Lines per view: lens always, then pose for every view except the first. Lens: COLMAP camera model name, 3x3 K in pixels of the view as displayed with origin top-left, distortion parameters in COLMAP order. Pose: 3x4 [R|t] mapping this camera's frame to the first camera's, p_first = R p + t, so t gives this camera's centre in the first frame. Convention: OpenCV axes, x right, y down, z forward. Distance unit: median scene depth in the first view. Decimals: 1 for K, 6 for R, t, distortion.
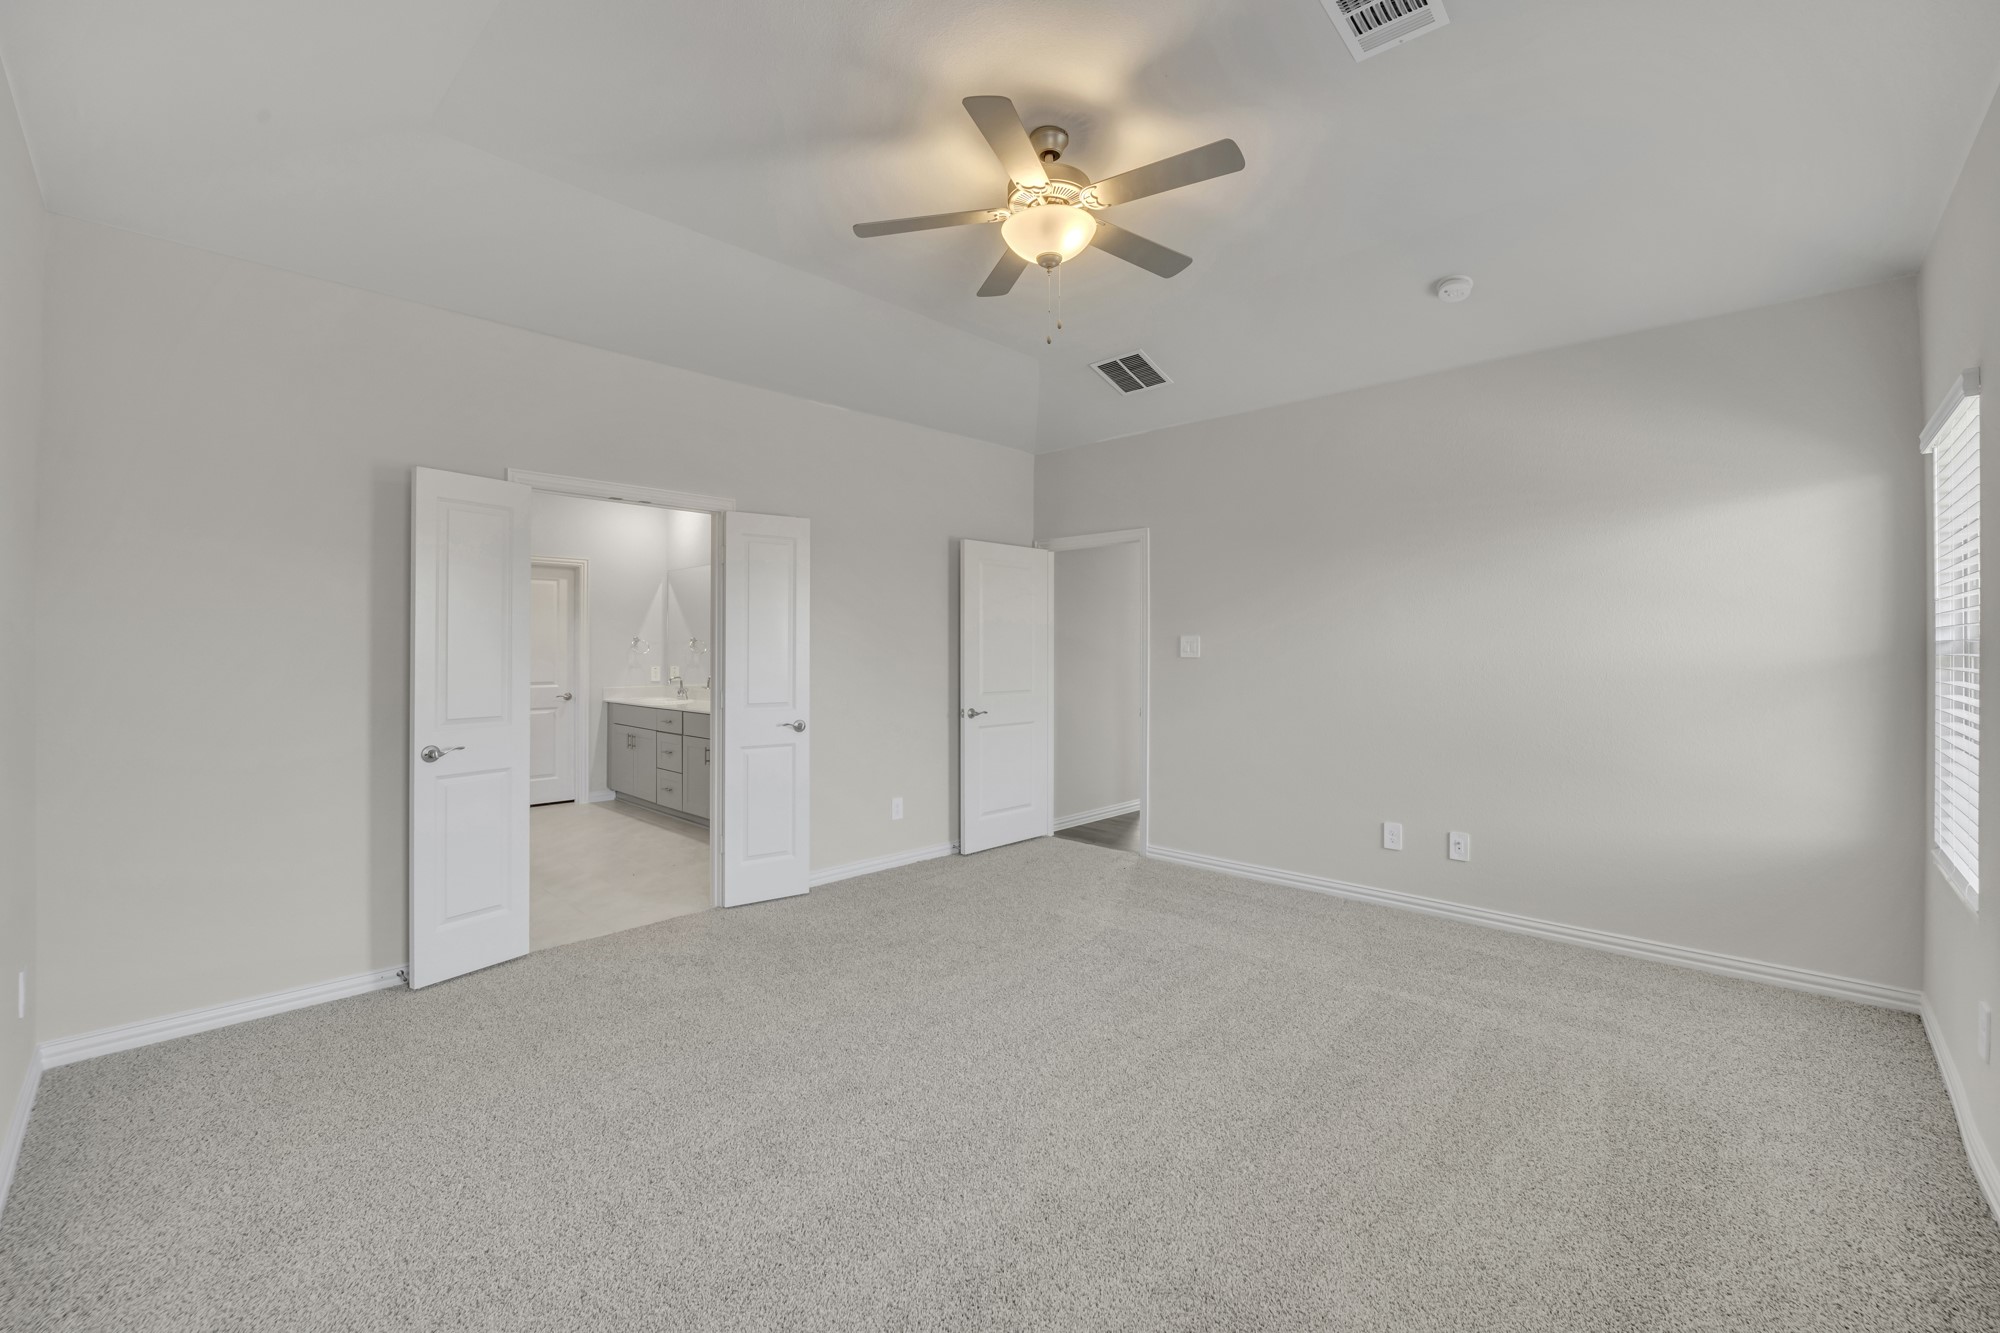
lens RADIAL K [[820.6, 0, 998.7], [0, 820.6, 651.0], [0, 0, 1]] dist [-0.001156, -0.000114]
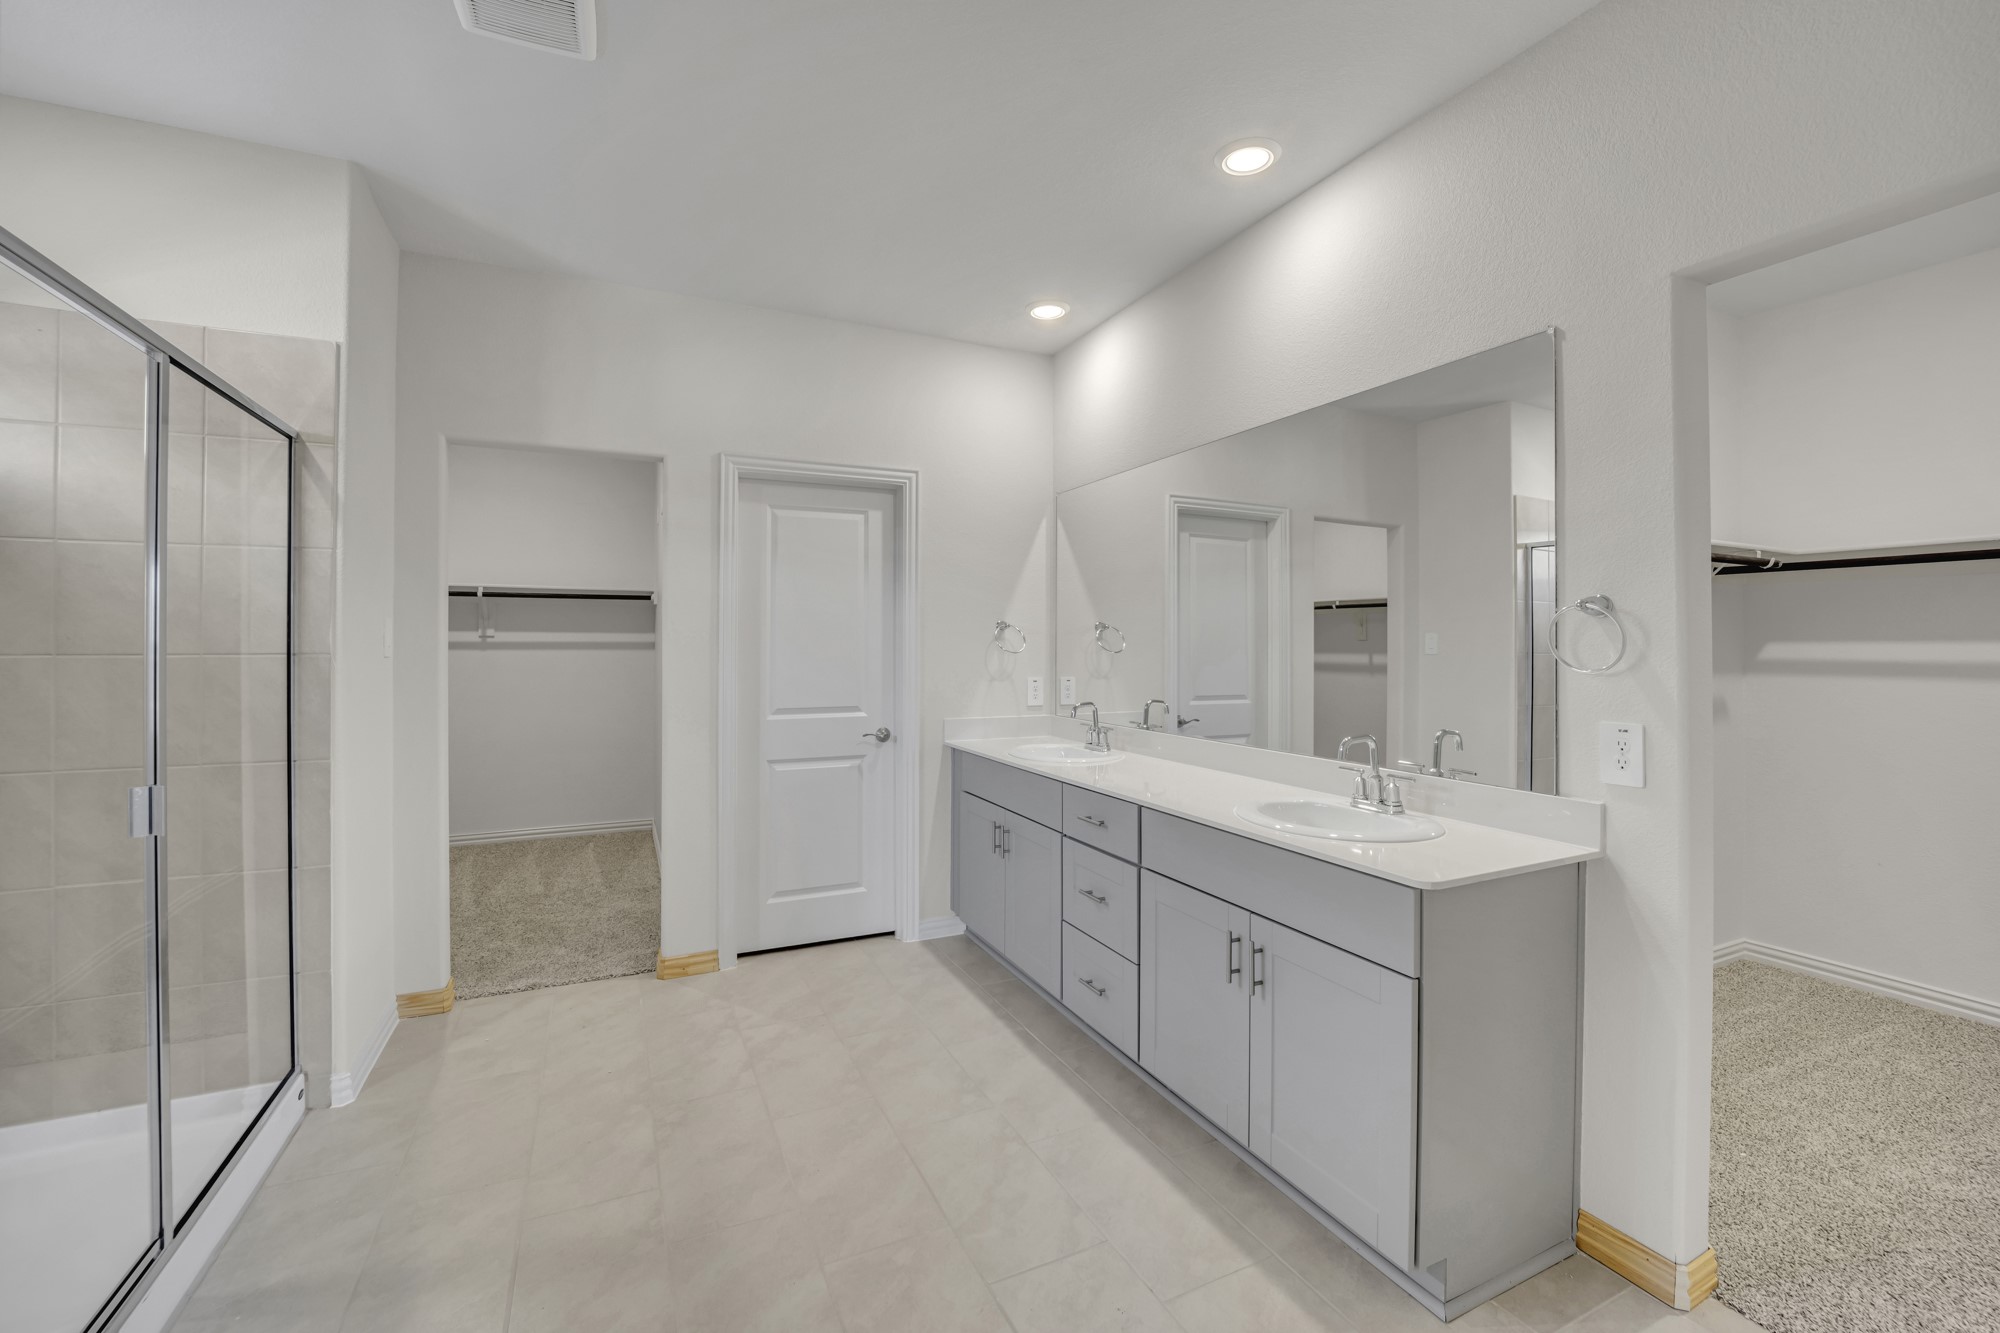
lens RADIAL K [[820.6, 0, 994.7], [0, 820.6, 647.7], [0, 0, 1]] dist [-0.001156, -0.000114]
pose [[0.933424, 0.000751, -0.358774, -0.270633], [-0.000379, 0.999999, 0.001107, -0.000518], [0.358774, -0.000897, 0.933424, 0.535982]]
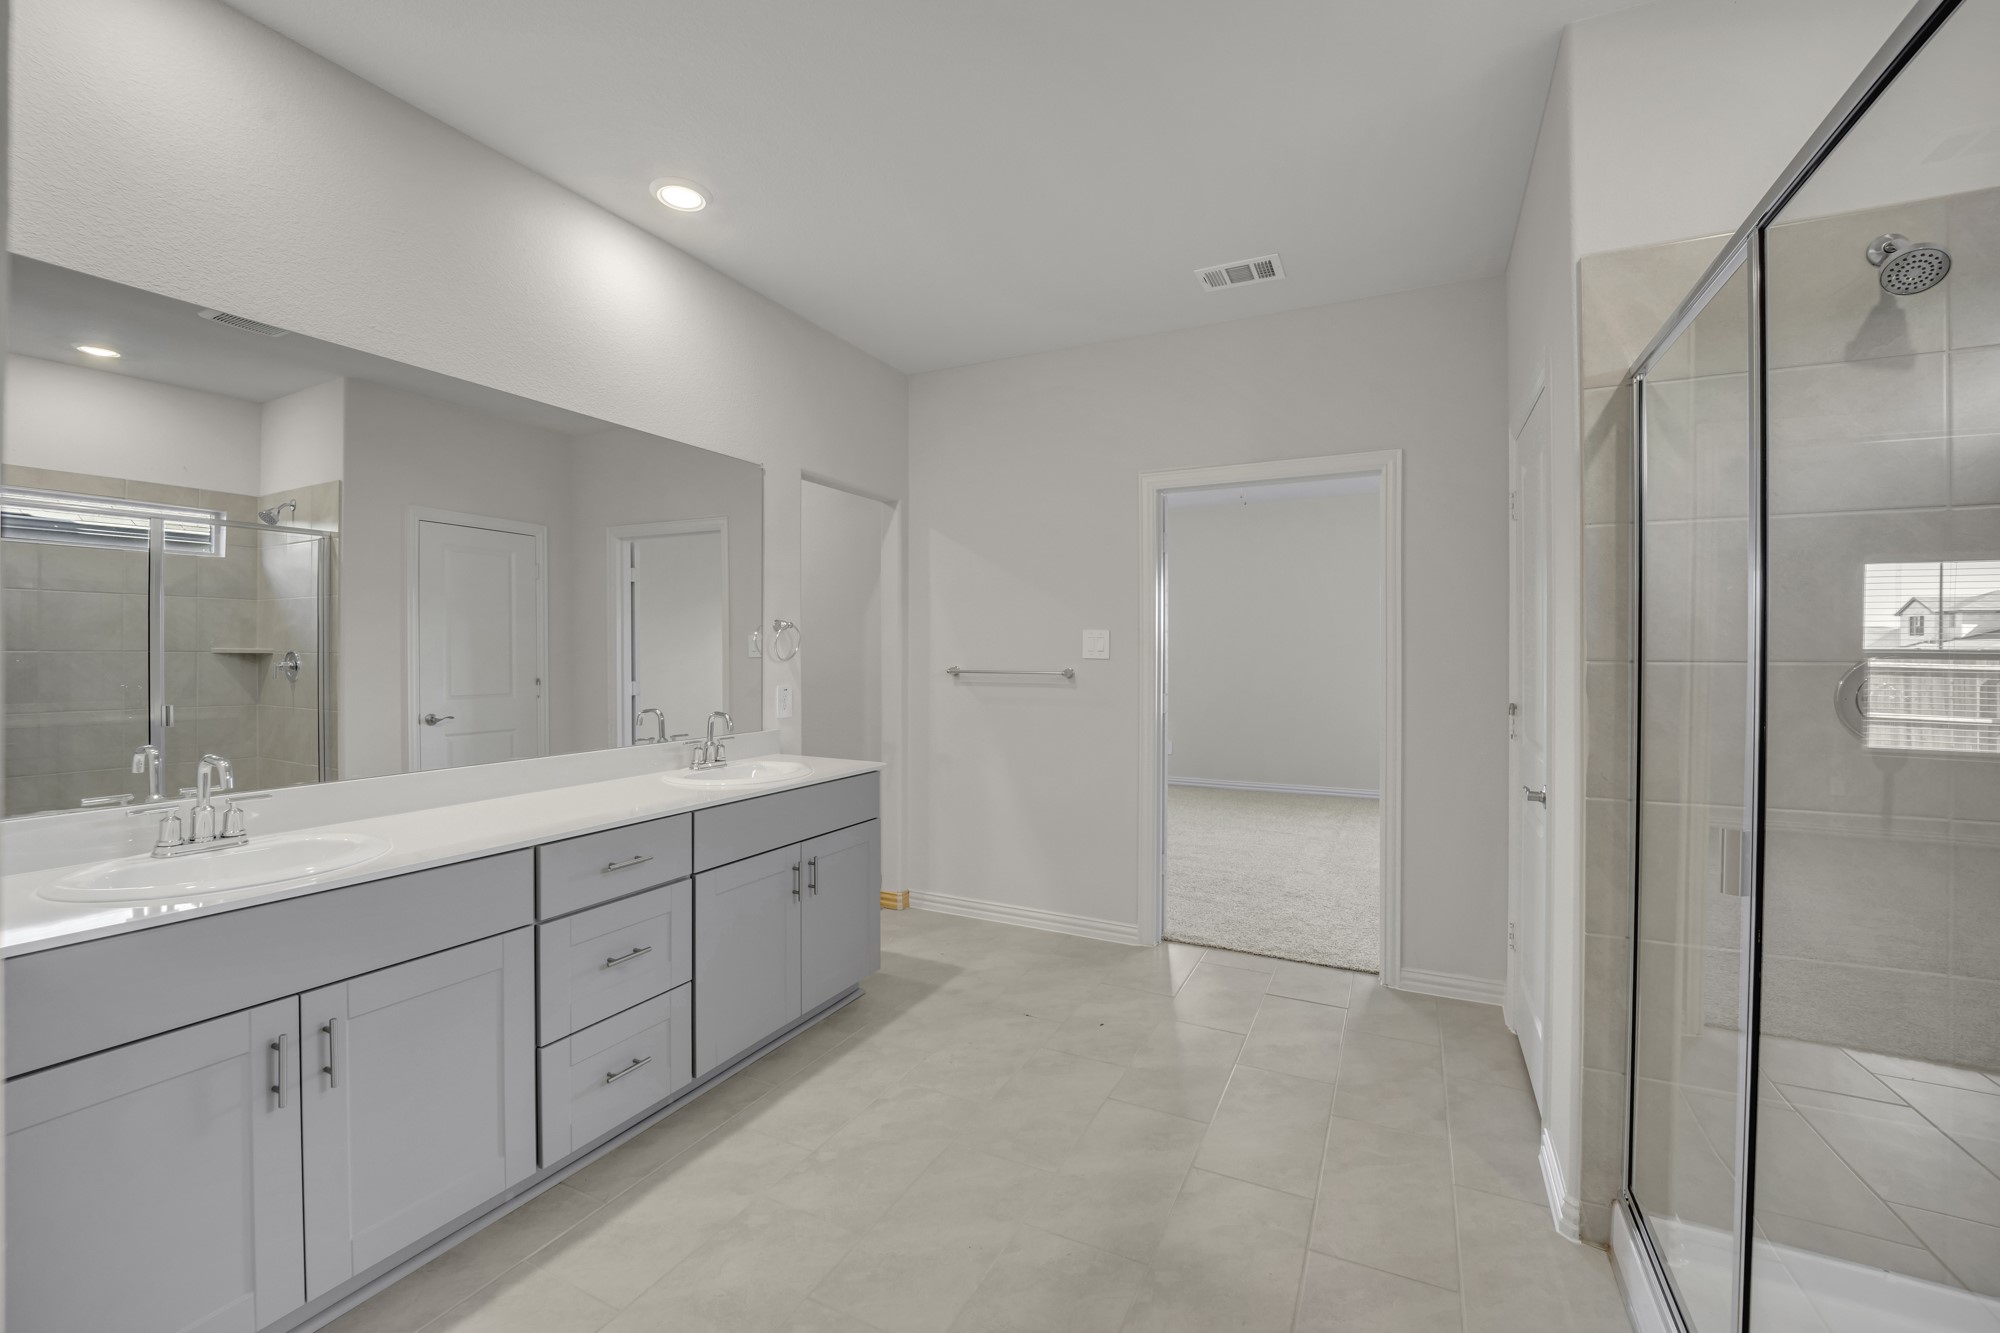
lens RADIAL K [[820.6, 0, 994.6], [0, 820.6, 660.4], [0, 0, 1]] dist [-0.001156, -0.000114]
pose [[-0.282019, -0.012946, 0.959321, -0.678838], [-0.001638, 0.999914, 0.013012, 0.000913], [-0.959407, 0.002099, -0.282016, 0.850360]]
